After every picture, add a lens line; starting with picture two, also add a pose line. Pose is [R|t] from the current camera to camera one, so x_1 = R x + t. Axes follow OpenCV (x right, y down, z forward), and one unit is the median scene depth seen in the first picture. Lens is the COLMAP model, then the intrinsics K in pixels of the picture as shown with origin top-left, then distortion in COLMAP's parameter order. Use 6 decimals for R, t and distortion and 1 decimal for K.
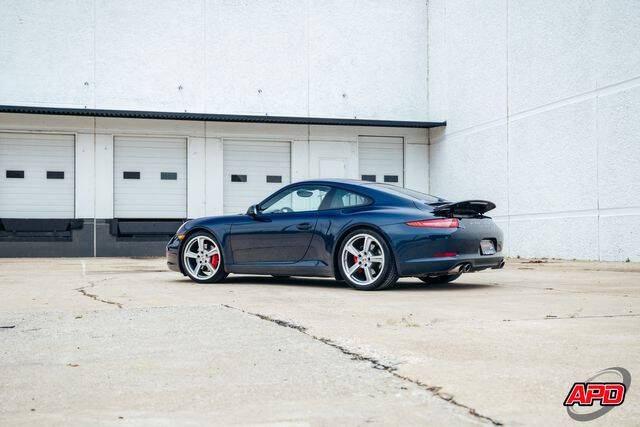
lens RADIAL K [[816.6, 0, 304.7], [0, 816.6, 233.6], [0, 0, 1]] dist [0.002362, 0.020478]
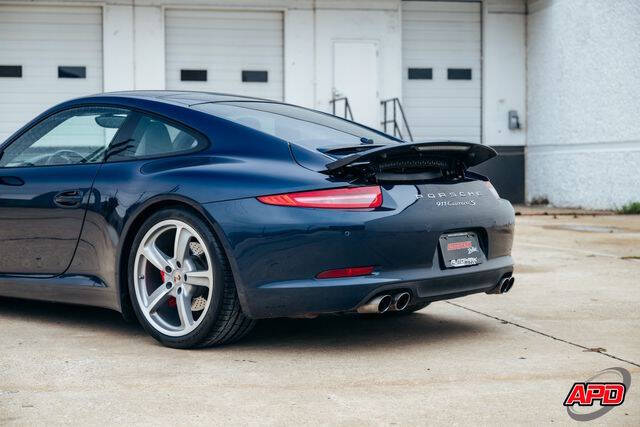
lens RADIAL K [[1250.0, 0, 320.0], [0, 1250.0, 213.5], [0, 0, 1]] dist [0.032727, -0.000187]
pose [[0.998191, 0.000031, -0.060118, 0.158907], [0.002840, 0.998859, 0.047667, -0.028993], [0.060051, -0.047752, 0.997052, 0.279442]]
